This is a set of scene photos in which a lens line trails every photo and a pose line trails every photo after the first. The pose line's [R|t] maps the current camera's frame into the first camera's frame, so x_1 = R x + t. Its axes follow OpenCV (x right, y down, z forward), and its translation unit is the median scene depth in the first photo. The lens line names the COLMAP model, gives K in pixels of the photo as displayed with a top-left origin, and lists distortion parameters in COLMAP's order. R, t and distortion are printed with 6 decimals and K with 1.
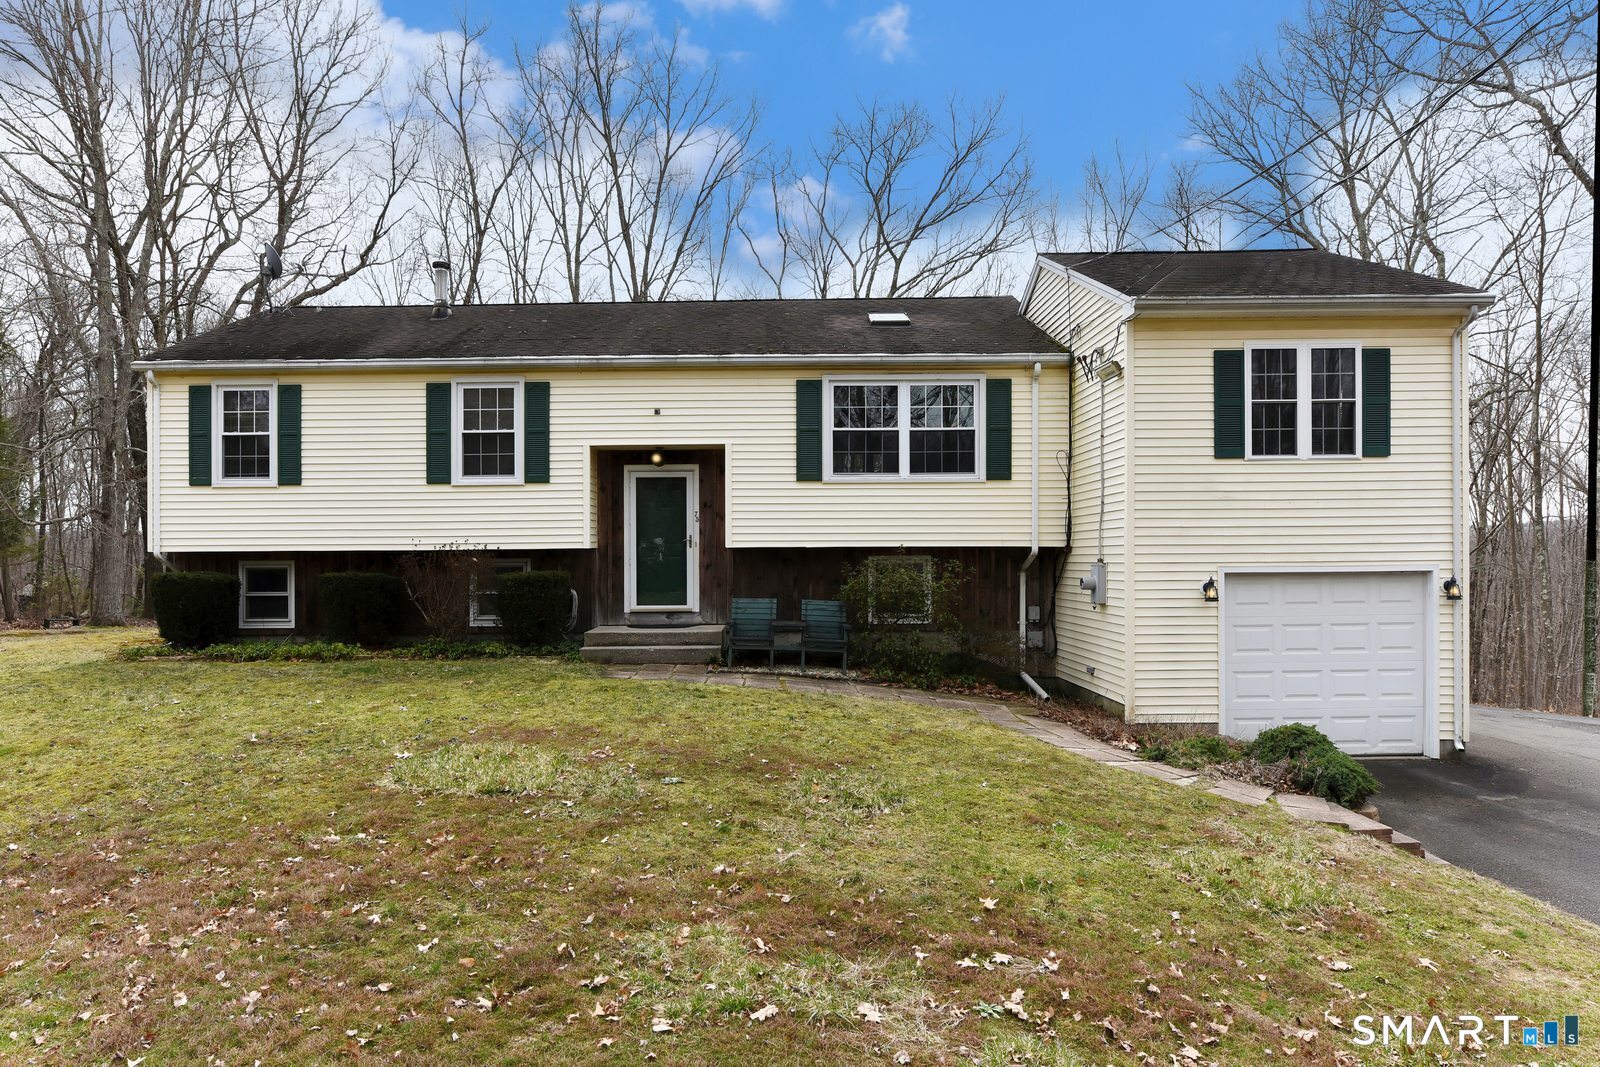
lens RADIAL K [[879.3, 0, 796.1], [0, 879.3, 573.4], [0, 0, 1]] dist [-0.030860, -0.002023]
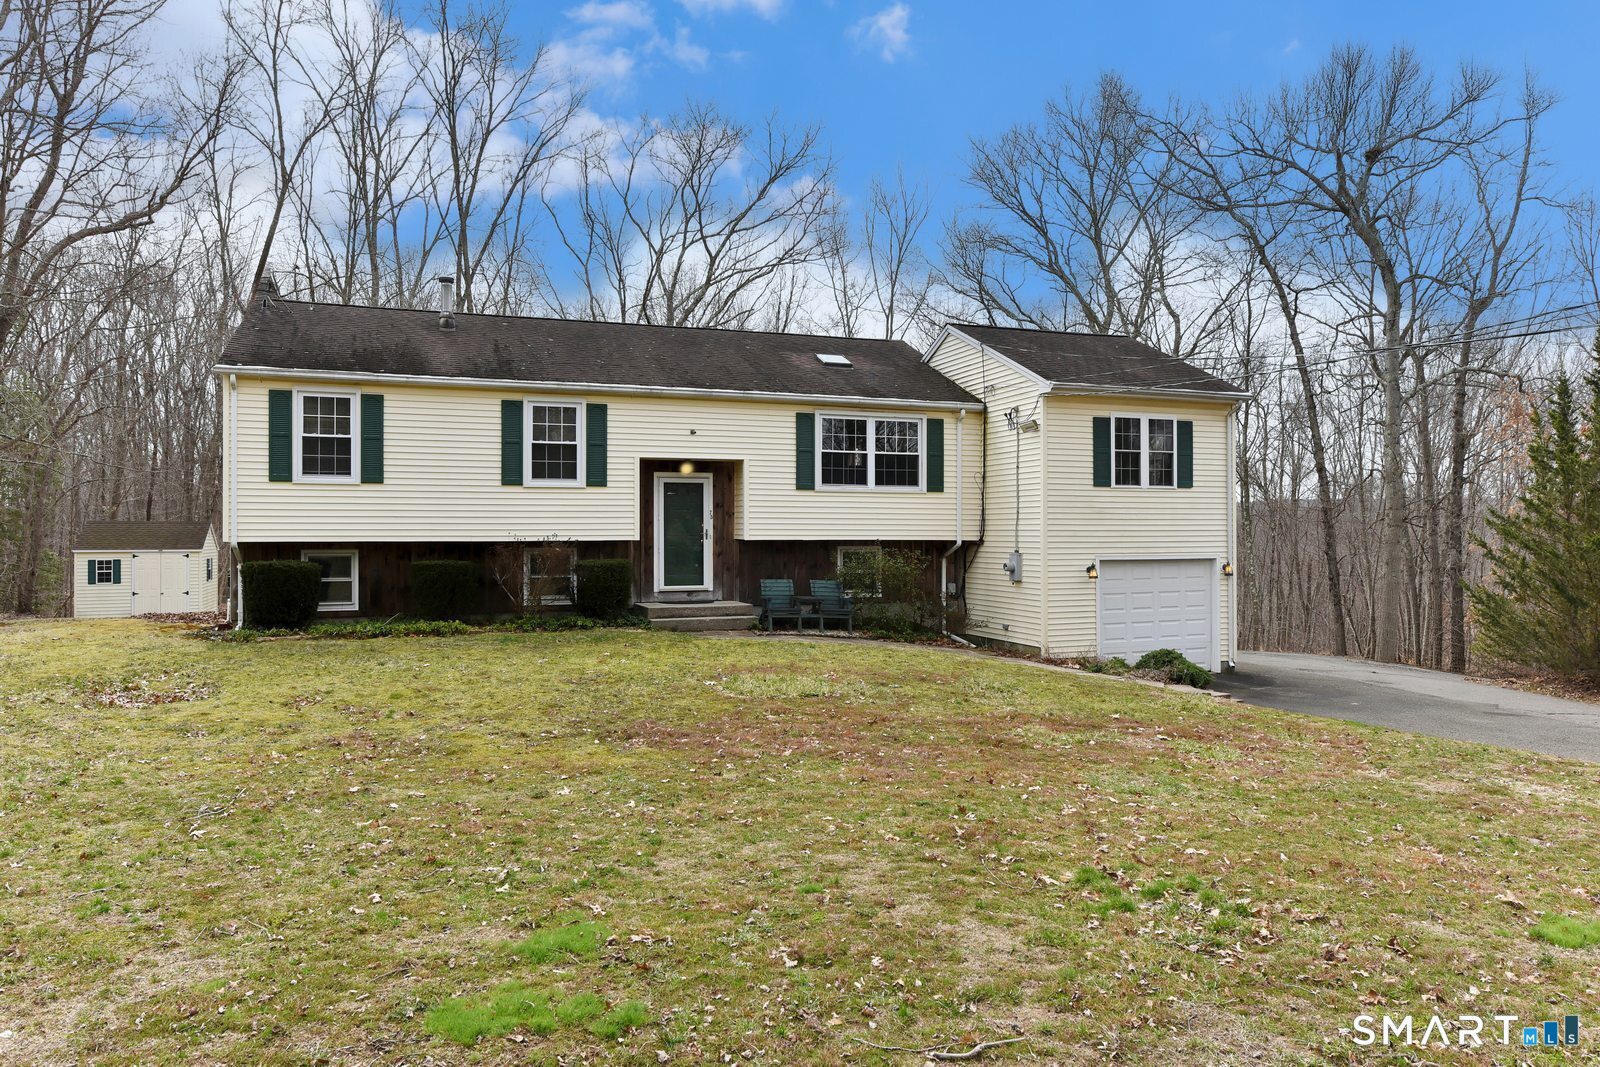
lens RADIAL K [[969.7, 0, 800.0], [0, 969.7, 533.5], [0, 0, 1]] dist [0.000398, 0.000047]
pose [[0.944107, 0.005993, 0.329584, -0.472964], [0.000312, 0.999818, -0.019074, -0.011888], [-0.329638, 0.018111, 0.943934, -0.369739]]
